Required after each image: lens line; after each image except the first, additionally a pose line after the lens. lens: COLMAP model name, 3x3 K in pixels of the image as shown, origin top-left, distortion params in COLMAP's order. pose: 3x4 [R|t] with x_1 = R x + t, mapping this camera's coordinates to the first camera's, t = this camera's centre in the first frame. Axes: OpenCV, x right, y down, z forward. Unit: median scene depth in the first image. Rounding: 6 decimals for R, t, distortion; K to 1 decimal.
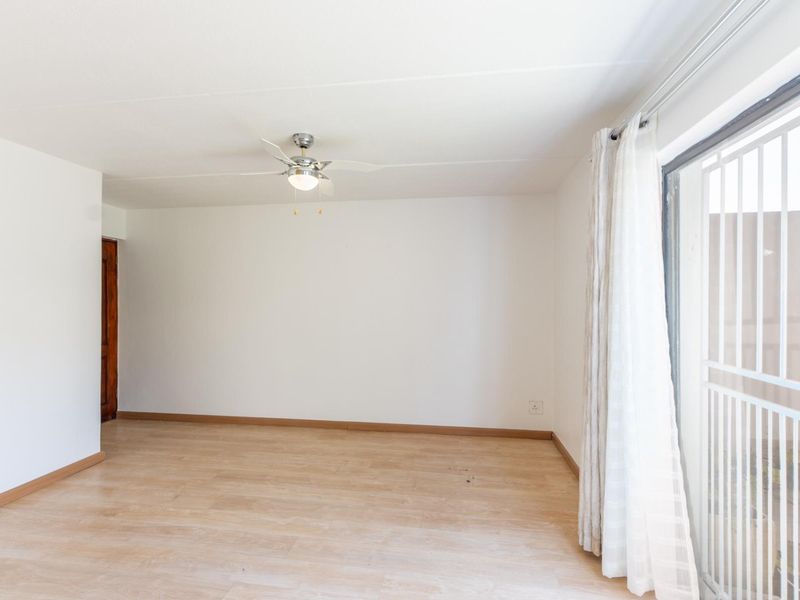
lens RADIAL K [[386.3, 0, 400.0], [0, 386.3, 300.0], [0, 0, 1]] dist [0.000317, 0.000230]
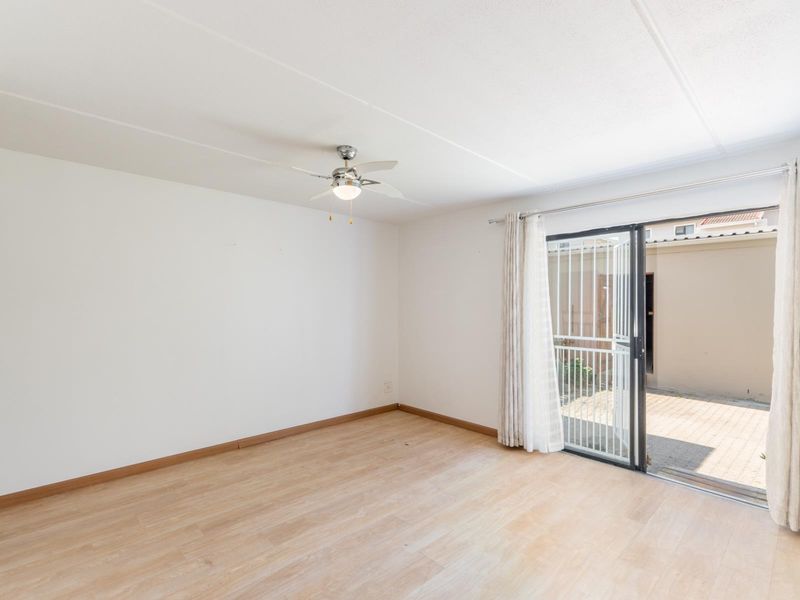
lens RADIAL K [[396.3, 0, 396.9], [0, 396.3, 304.2], [0, 0, 1]] dist [-0.000037, -0.000229]
pose [[0.618861, 0.000199, 0.785501, -0.908508], [-0.005083, 0.999980, 0.003751, -0.007411], [-0.785484, -0.006313, 0.618849, 0.209738]]
